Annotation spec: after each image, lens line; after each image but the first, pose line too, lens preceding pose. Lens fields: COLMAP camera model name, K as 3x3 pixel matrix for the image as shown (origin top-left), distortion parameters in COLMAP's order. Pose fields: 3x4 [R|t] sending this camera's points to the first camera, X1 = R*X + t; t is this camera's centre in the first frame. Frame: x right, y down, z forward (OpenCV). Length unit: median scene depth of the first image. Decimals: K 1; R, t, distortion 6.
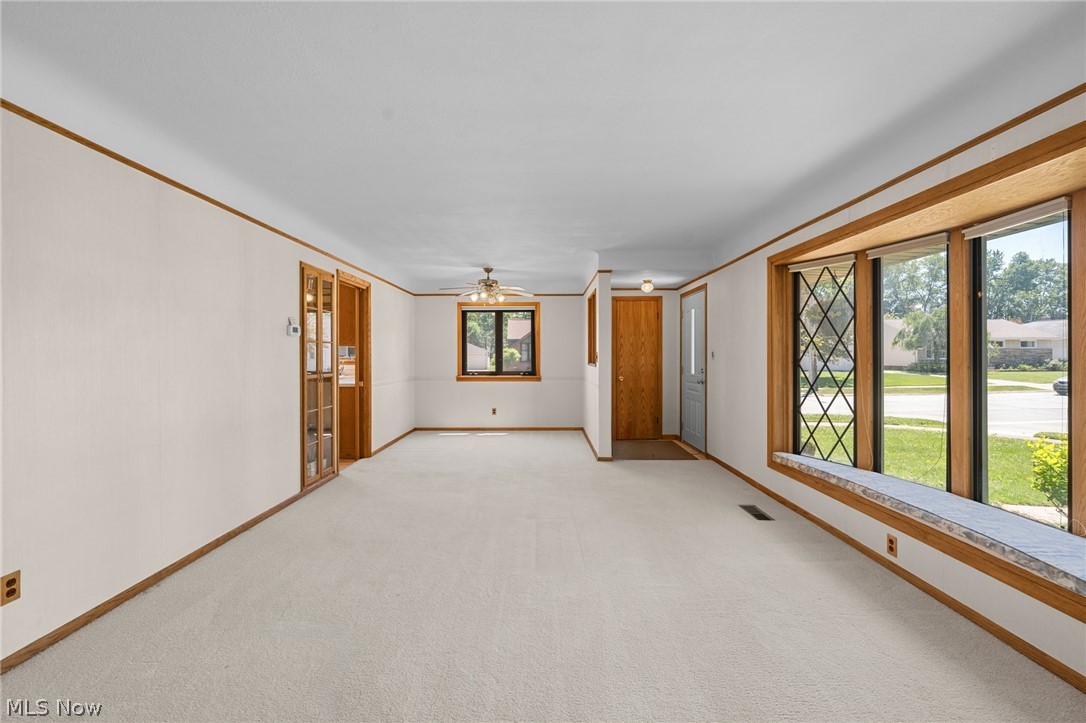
lens RADIAL K [[455.2, 0, 546.0], [0, 455.2, 358.4], [0, 0, 1]] dist [0.001944, -0.000022]
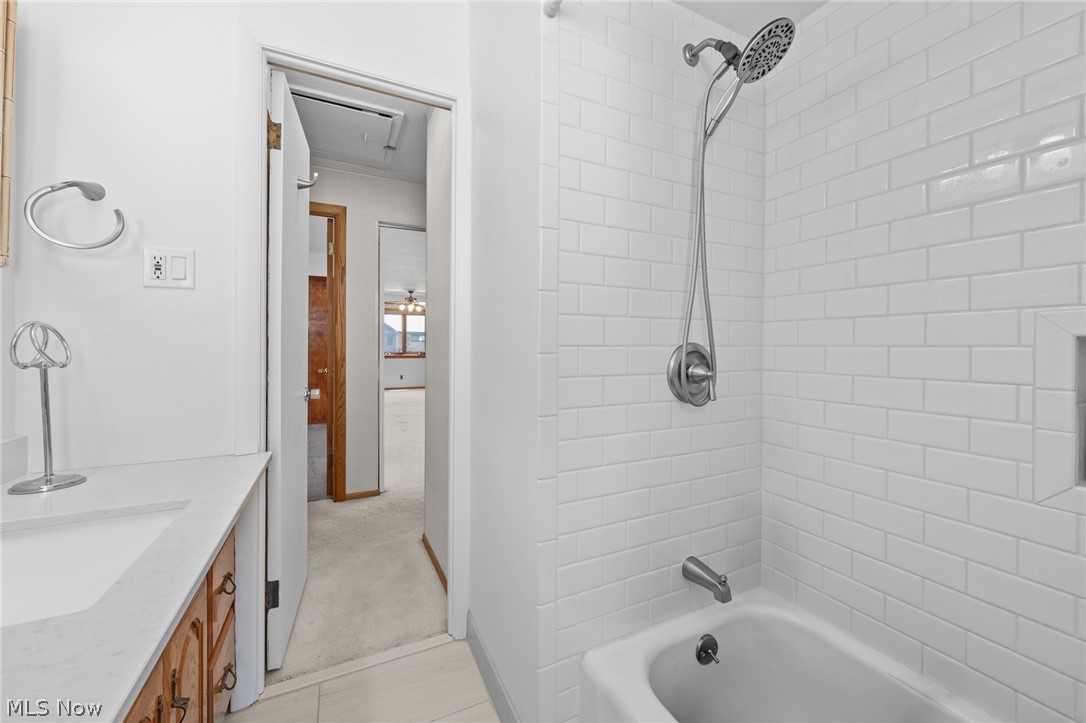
lens RADIAL K [[421.3, 0, 545.4], [0, 421.3, 351.8], [0, 0, 1]] dist [-0.002464, -0.000029]
pose [[0.898990, 0.001387, 0.437967, -0.415860], [-0.003135, 0.999990, 0.003268, 0.028898], [-0.437958, -0.004311, 0.898985, -0.737325]]
